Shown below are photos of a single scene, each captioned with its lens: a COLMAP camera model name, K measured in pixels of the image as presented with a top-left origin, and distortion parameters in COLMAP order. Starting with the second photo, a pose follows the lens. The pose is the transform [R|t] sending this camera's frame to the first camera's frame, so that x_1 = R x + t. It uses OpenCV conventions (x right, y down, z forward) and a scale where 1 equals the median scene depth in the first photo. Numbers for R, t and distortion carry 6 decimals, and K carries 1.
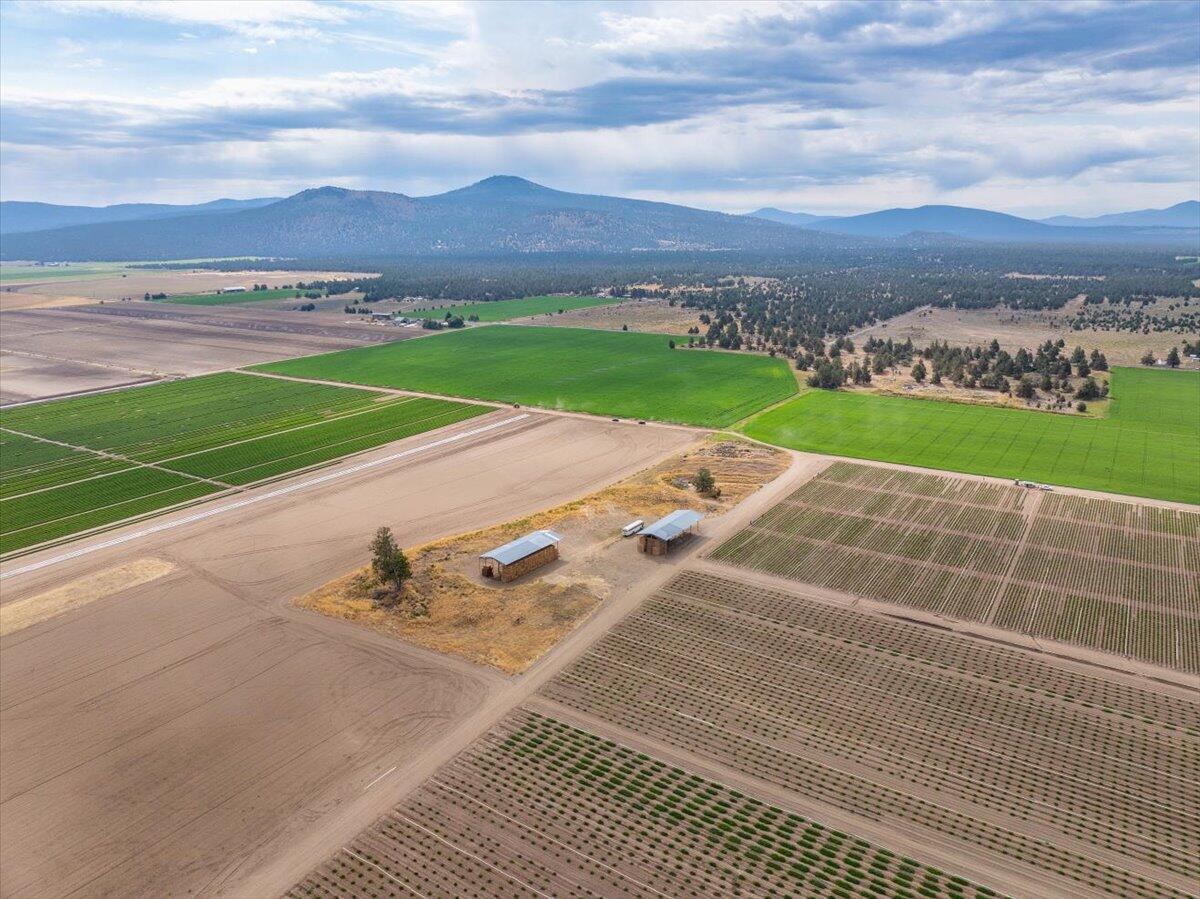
lens RADIAL K [[843.8, 0, 611.6], [0, 843.8, 445.7], [0, 0, 1]] dist [-0.050282, 0.015302]
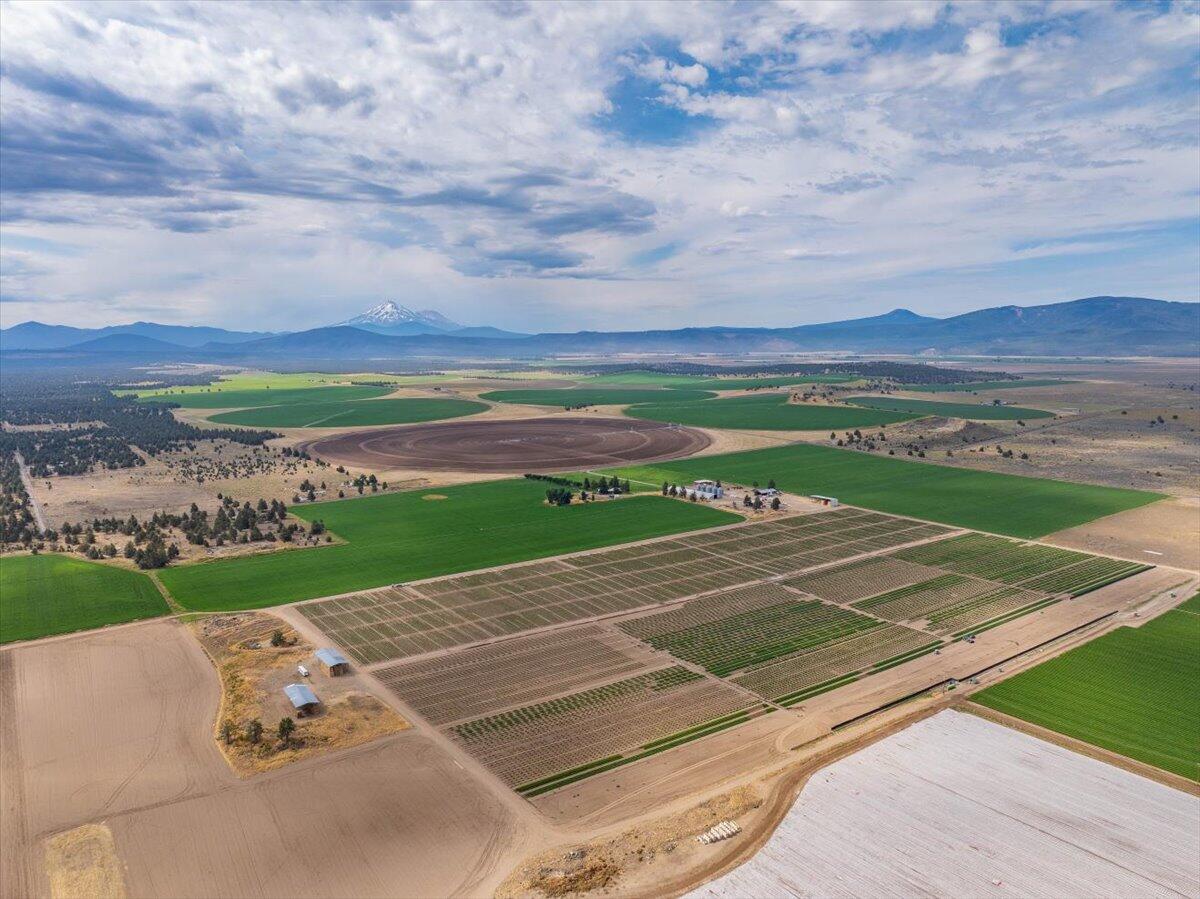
lens RADIAL K [[843.8, 0, 612.7], [0, 843.8, 448.1], [0, 0, 1]] dist [-0.050282, 0.015302]
pose [[0.347099, -0.110849, 0.931254, -1.208646], [0.230135, 0.972696, 0.030006, -0.228238], [-0.909153, 0.203899, 0.363132, -0.208756]]
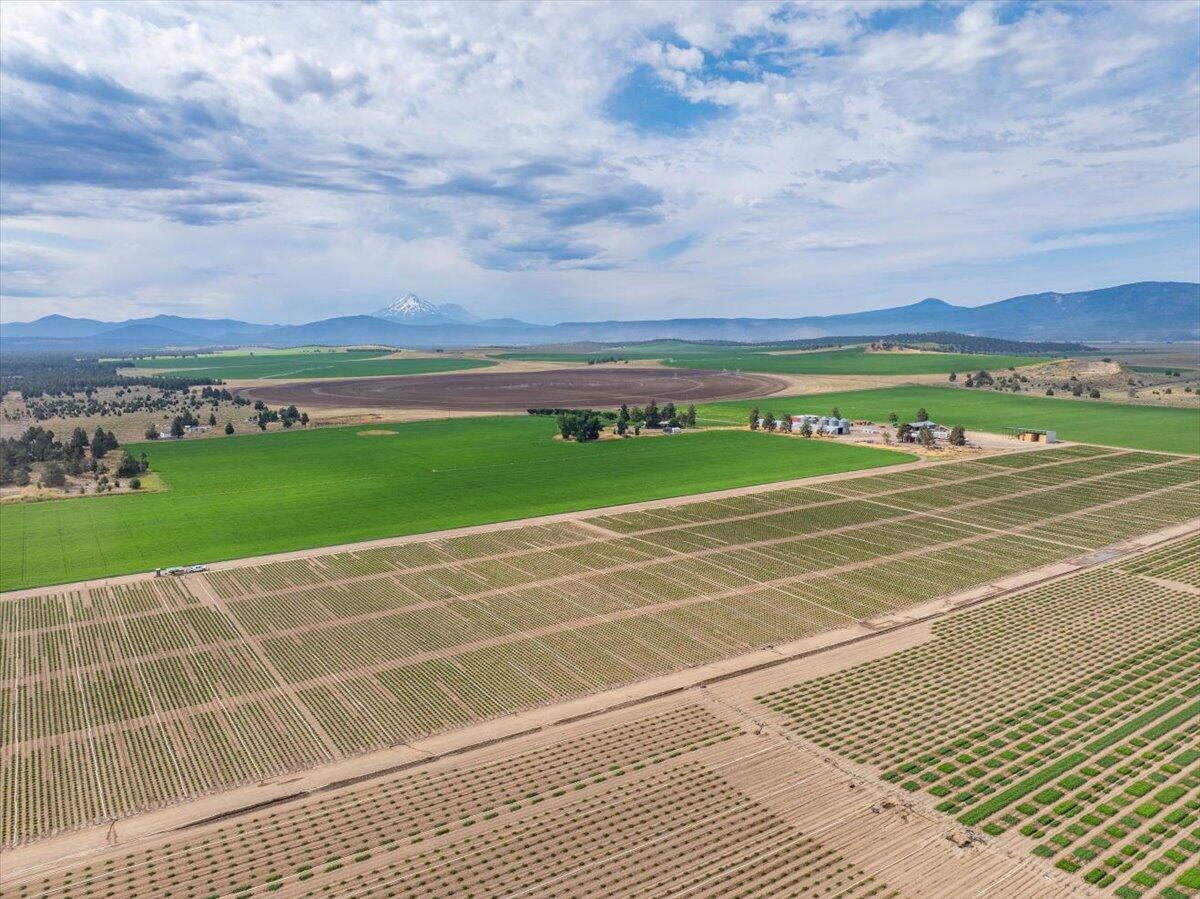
lens RADIAL K [[843.8, 0, 597.0], [0, 843.8, 423.0], [0, 0, 1]] dist [-0.050282, 0.015302]
pose [[0.388348, -0.087909, 0.917310, -0.025168], [0.232969, 0.972469, -0.005433, 0.011272], [-0.891578, 0.215814, 0.398136, 0.392784]]
